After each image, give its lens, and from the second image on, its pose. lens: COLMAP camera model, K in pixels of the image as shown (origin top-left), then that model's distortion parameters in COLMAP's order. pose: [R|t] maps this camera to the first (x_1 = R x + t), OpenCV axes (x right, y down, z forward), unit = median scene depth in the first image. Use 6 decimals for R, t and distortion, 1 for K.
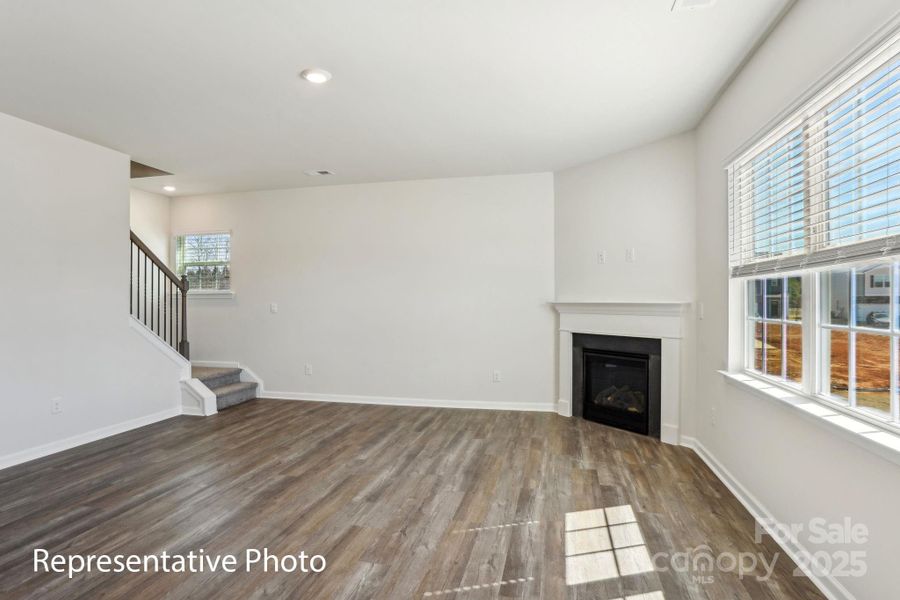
lens RADIAL K [[481.9, 0, 440.0], [0, 481.9, 298.8], [0, 0, 1]] dist [-0.037599, 0.010901]
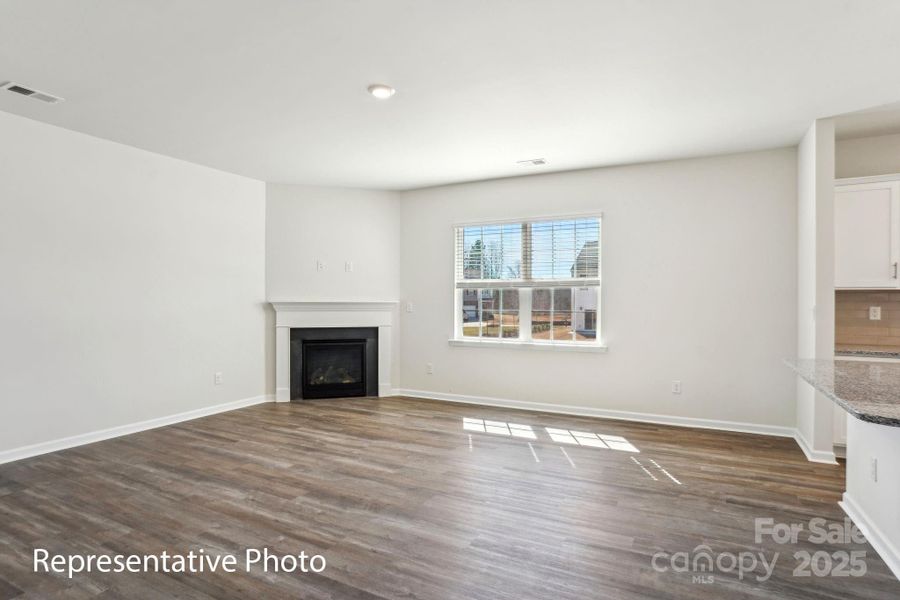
lens RADIAL K [[481.9, 0, 443.5], [0, 481.9, 299.3], [0, 0, 1]] dist [-0.037599, 0.010901]
pose [[0.255822, 0.007827, 0.966692, -0.915927], [-0.007155, 0.999955, -0.006203, 0.006986], [-0.966697, -0.005330, 0.255867, 0.426036]]
